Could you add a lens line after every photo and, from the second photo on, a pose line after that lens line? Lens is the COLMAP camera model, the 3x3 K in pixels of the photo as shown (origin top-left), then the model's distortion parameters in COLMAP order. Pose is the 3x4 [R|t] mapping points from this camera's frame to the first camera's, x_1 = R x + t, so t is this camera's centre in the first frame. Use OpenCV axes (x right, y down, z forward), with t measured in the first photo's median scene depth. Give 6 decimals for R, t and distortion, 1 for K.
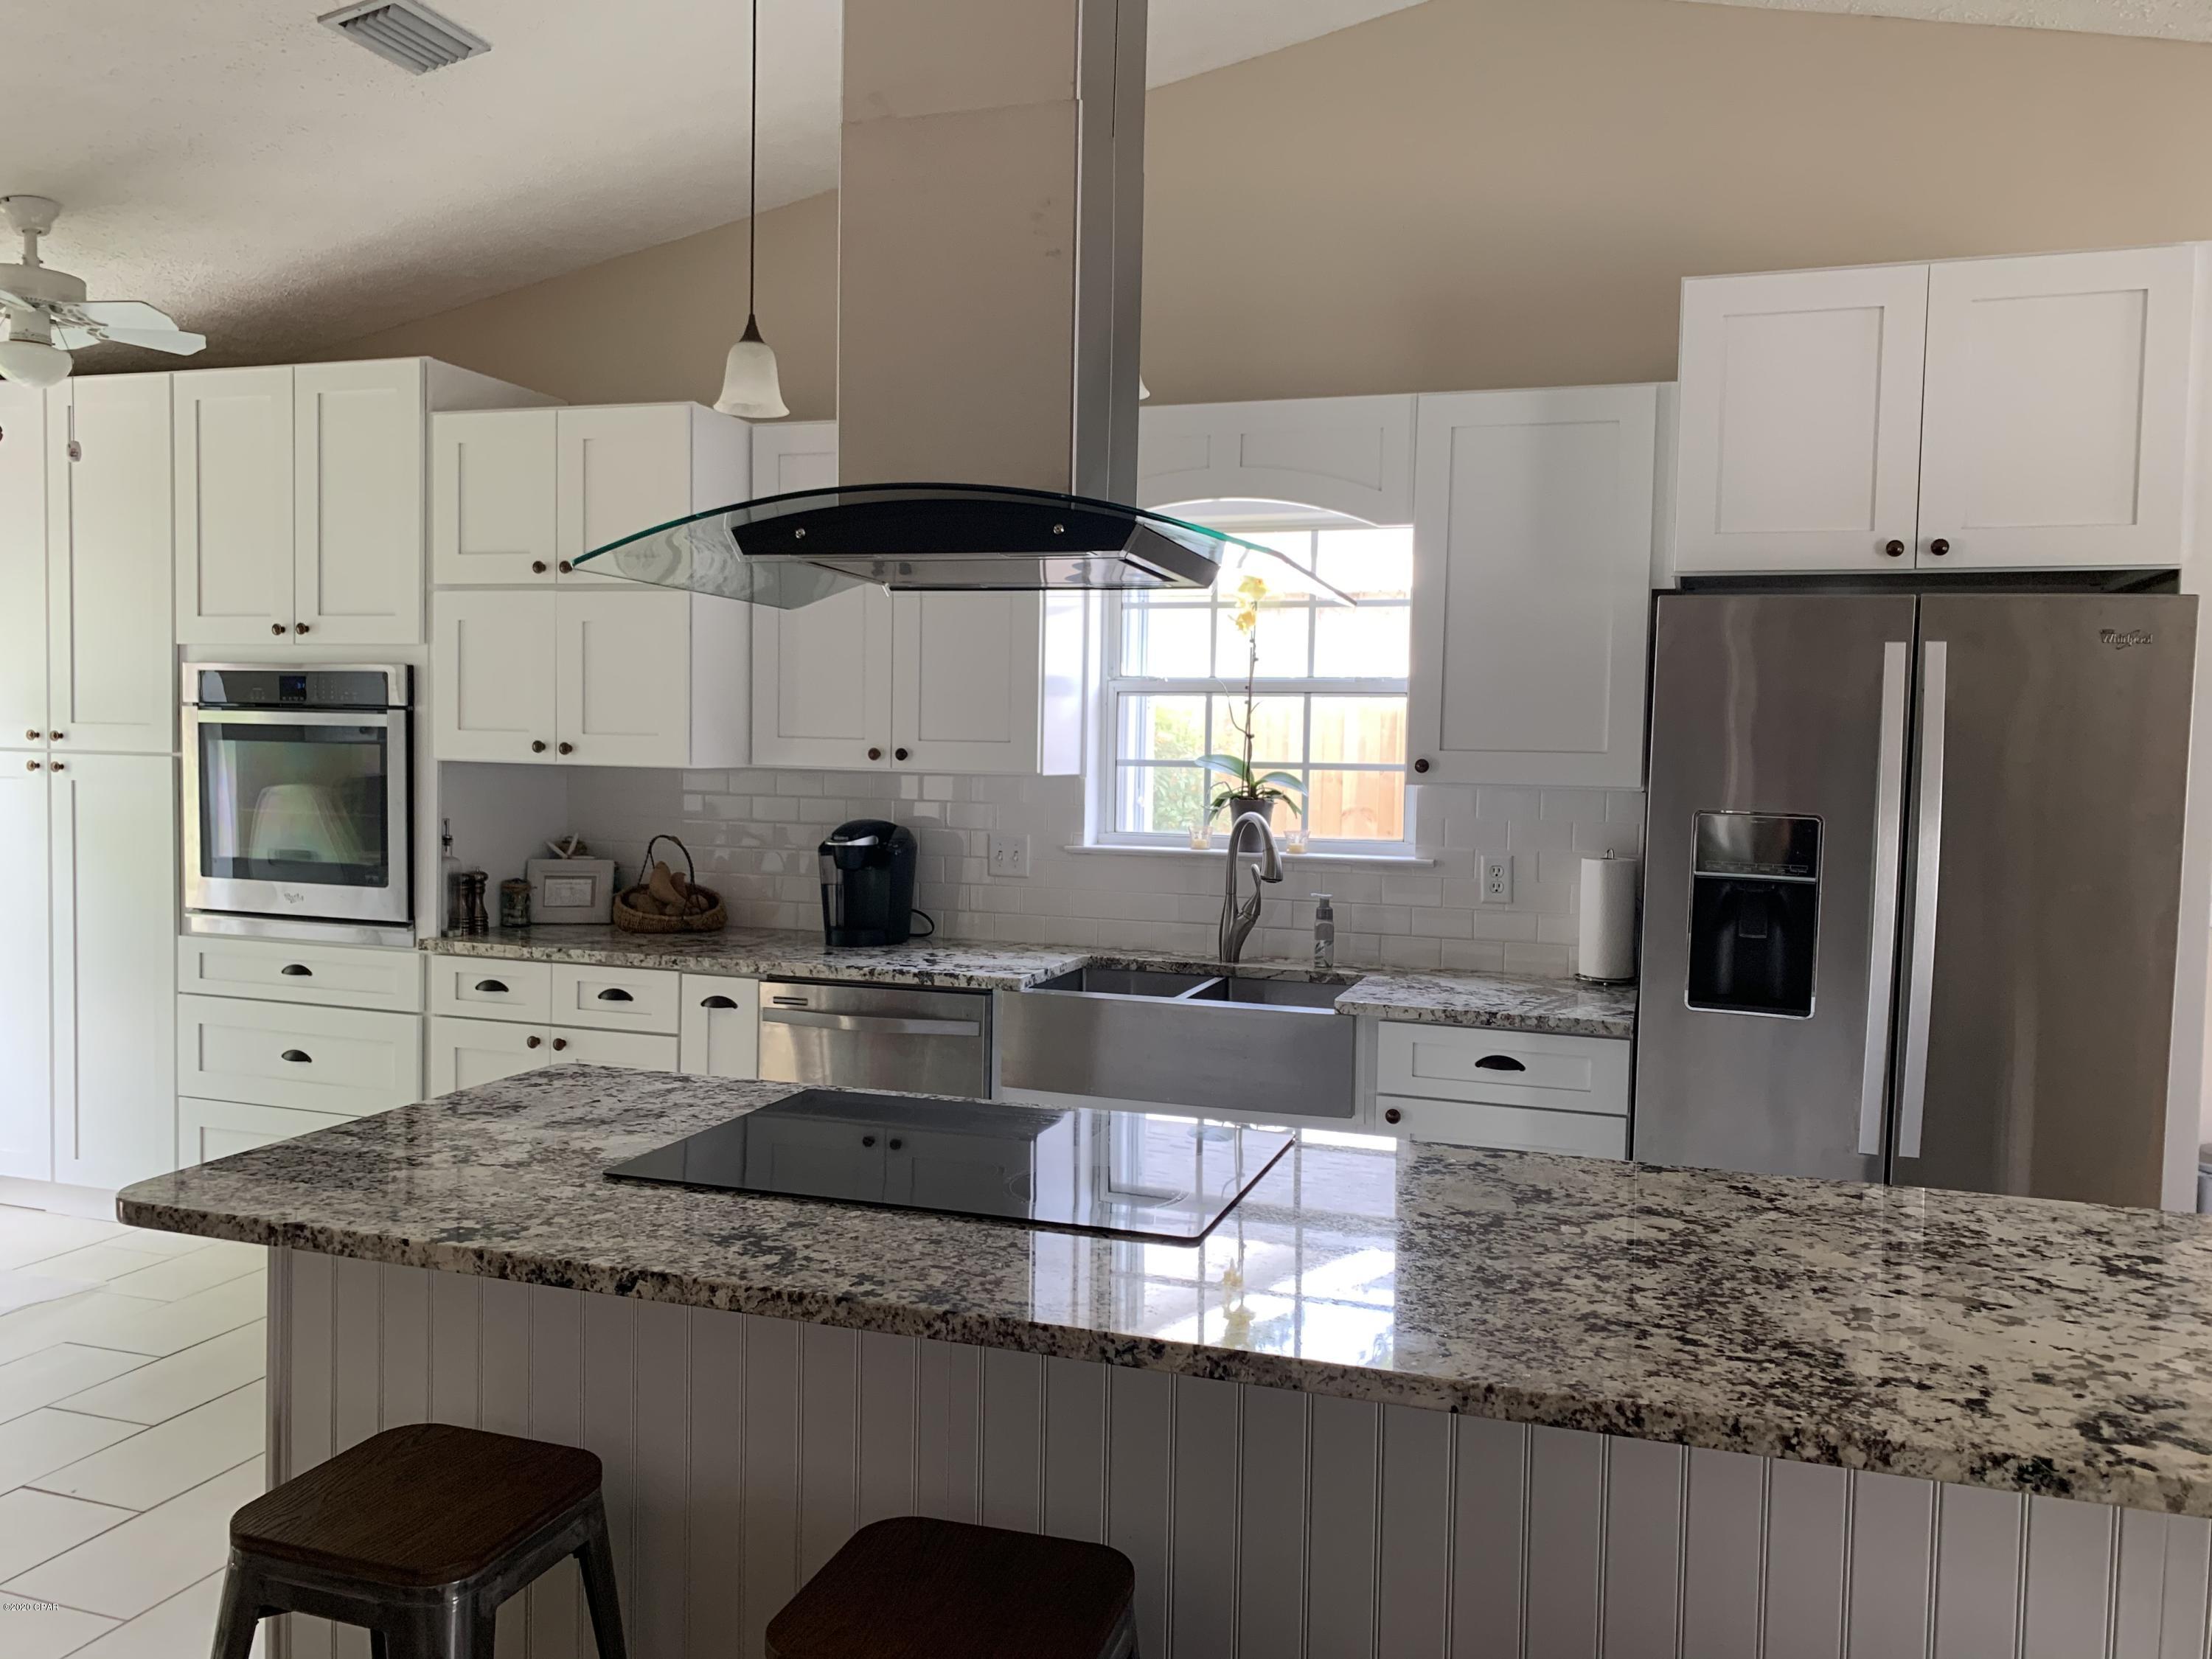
lens RADIAL K [[1700.4, 0, 1112.8], [0, 1700.4, 818.9], [0, 0, 1]] dist [0.035496, -0.029144]
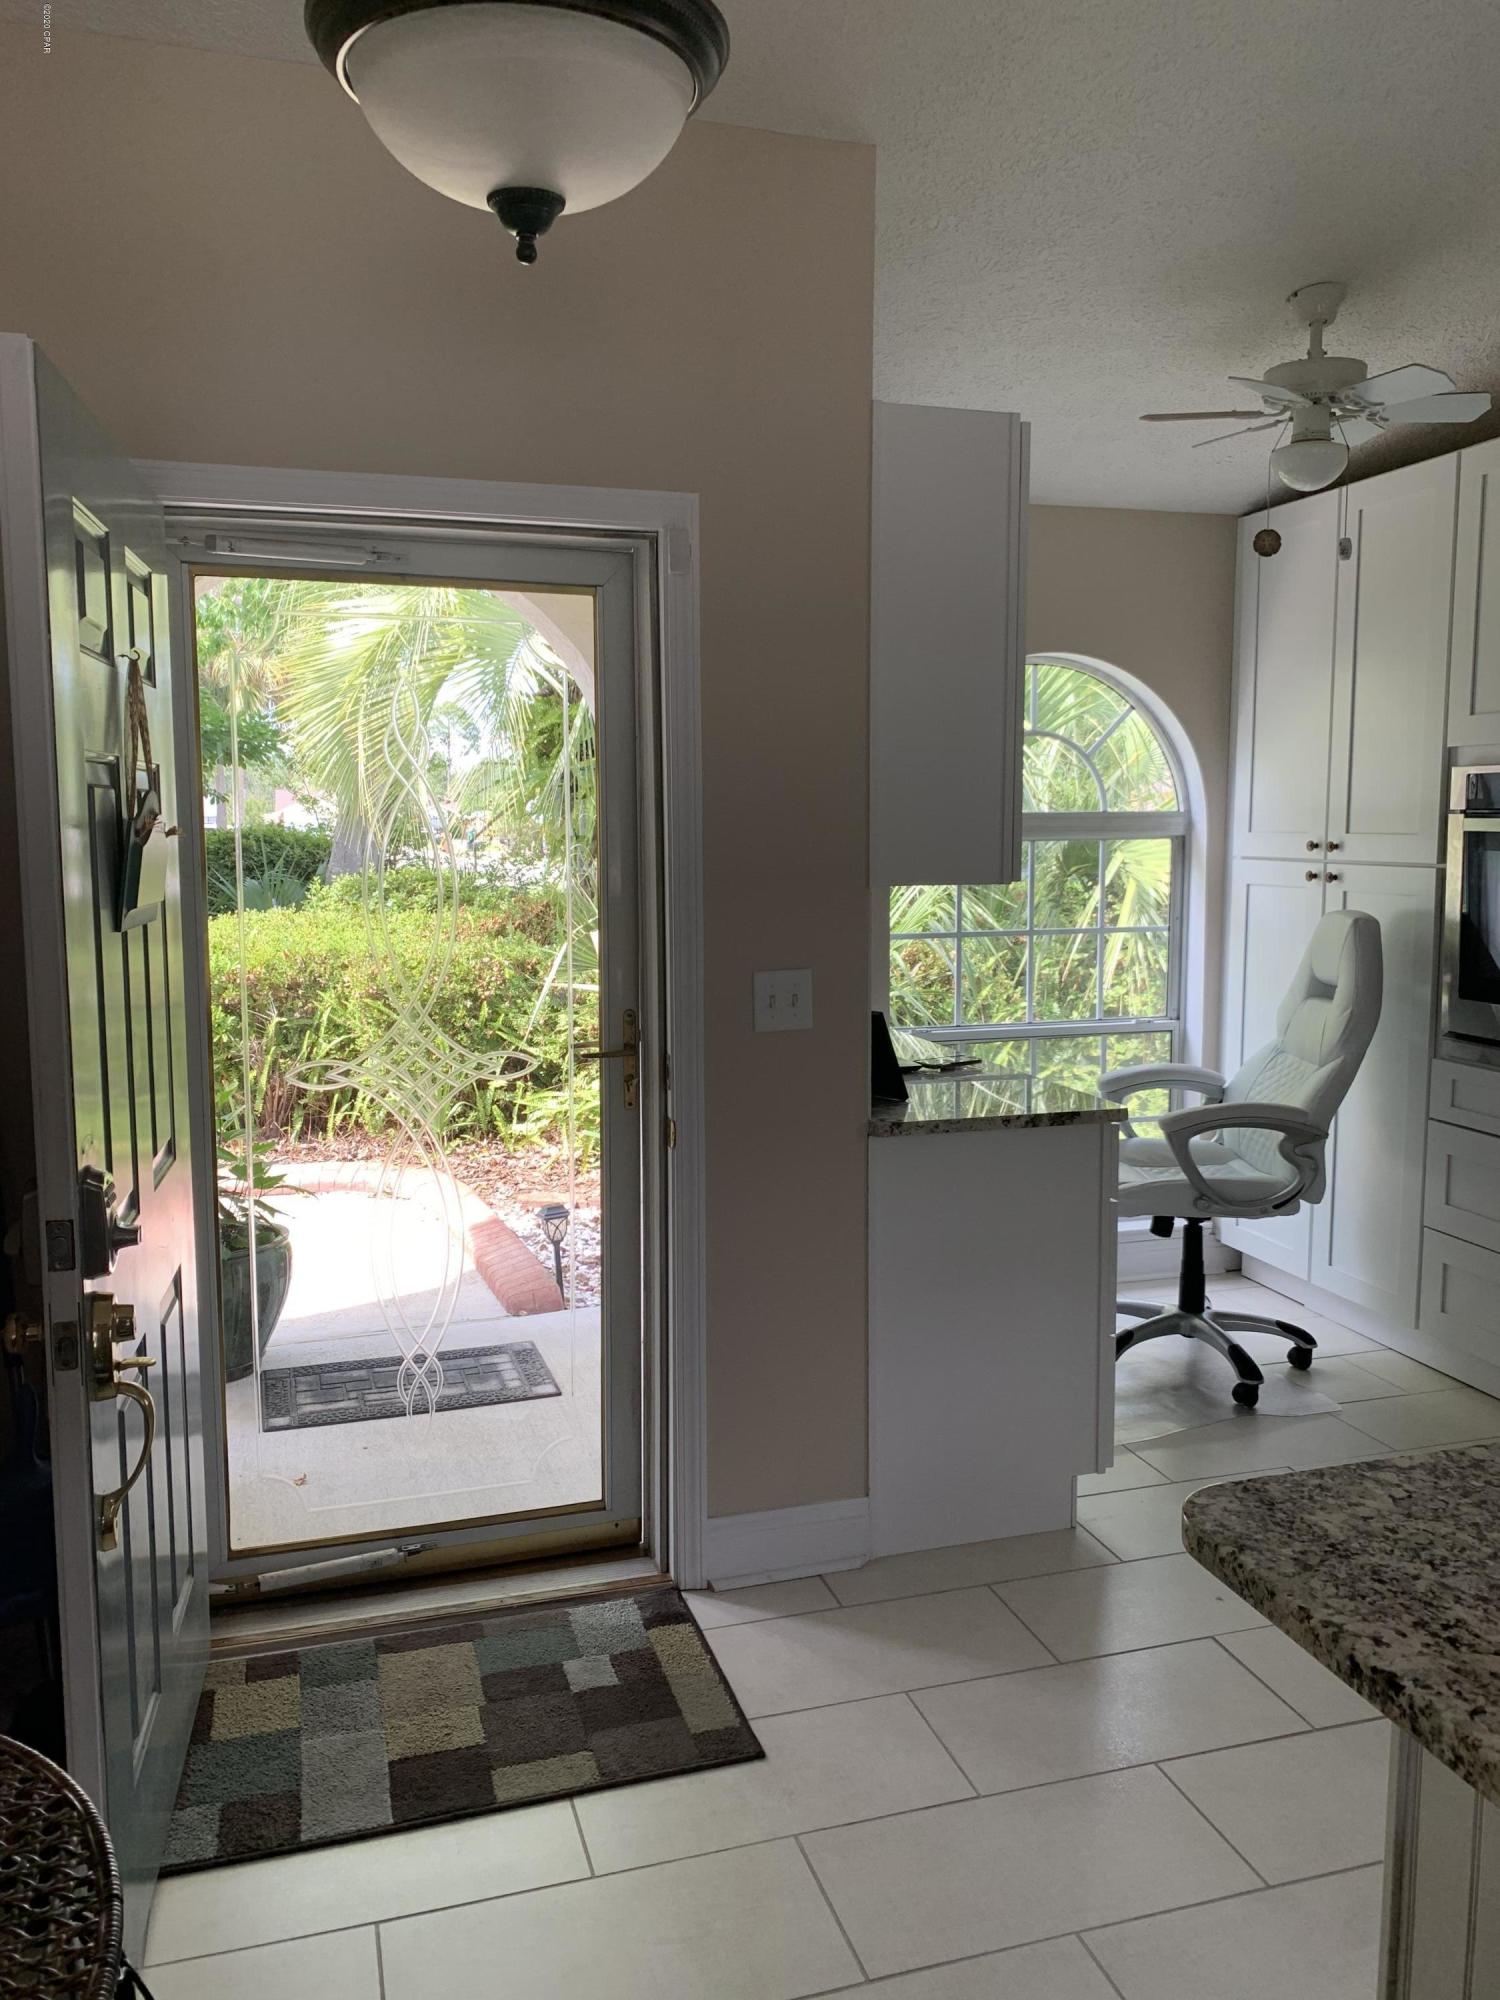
lens RADIAL K [[1537.4, 0, 748.6], [0, 1537.4, 982.6], [0, 0, 1]] dist [0.035496, -0.029144]
pose [[0.575281, 0.063927, -0.815454, -0.080771], [-0.024885, 0.997848, 0.060670, -0.018155], [0.817577, -0.014610, 0.575633, 0.233408]]
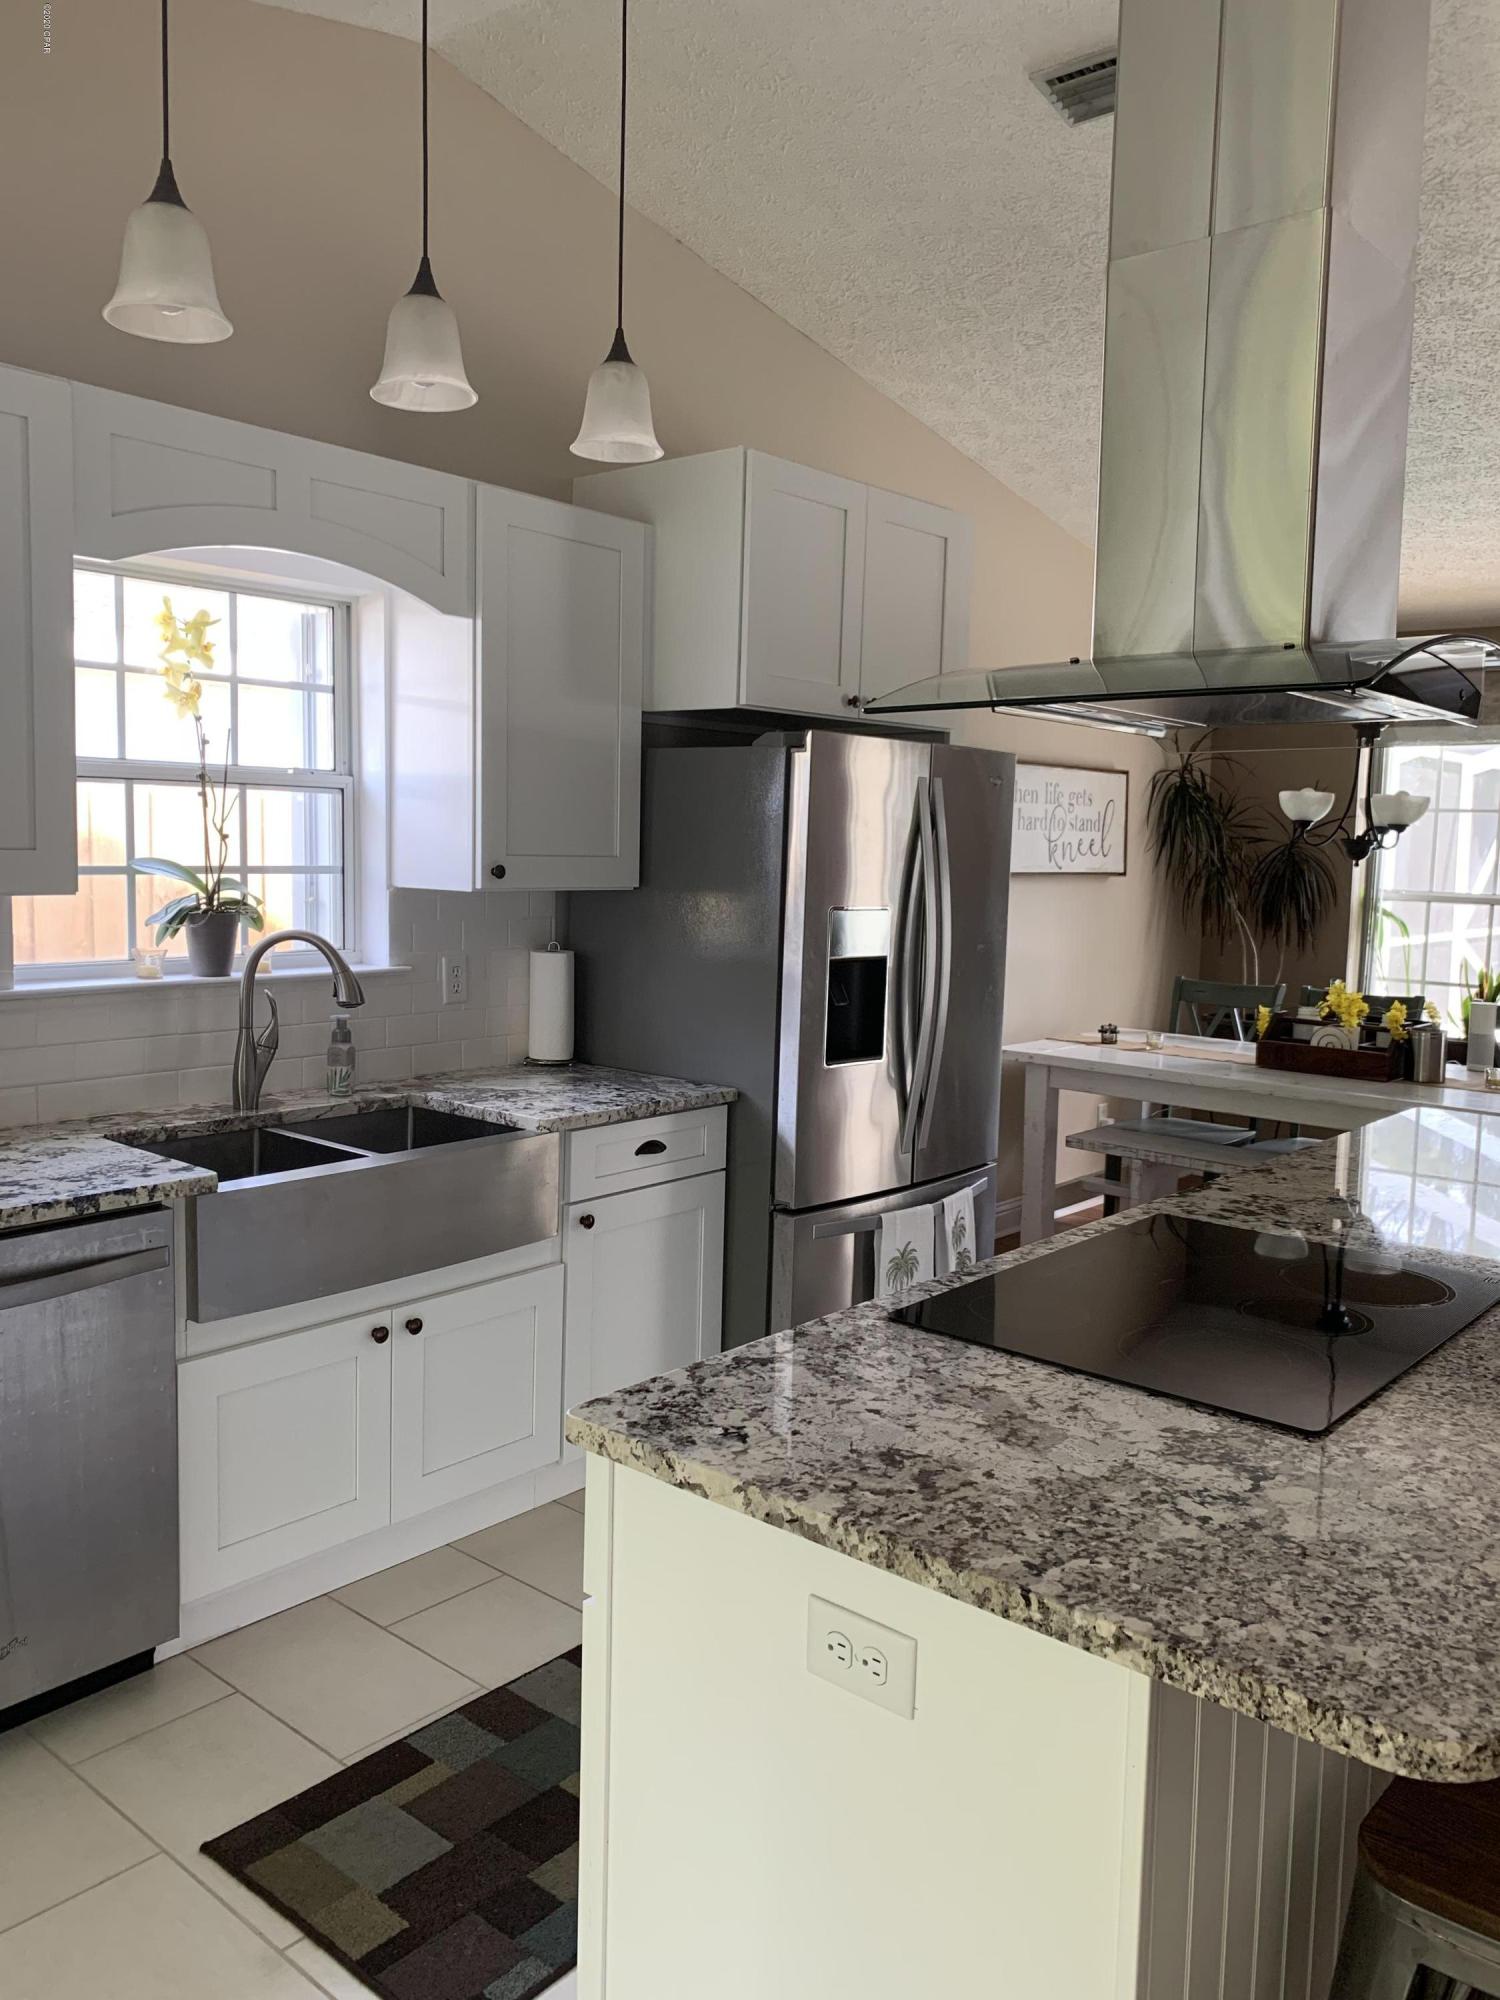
lens RADIAL K [[1508.7, 0, 746.4], [0, 1508.7, 991.9], [0, 0, 1]] dist [0.142997, -0.347415]
pose [[0.380858, -0.103144, 0.918863, -0.537940], [0.031877, 0.994633, 0.098437, -0.040168], [-0.924084, -0.008200, 0.382102, 0.504679]]
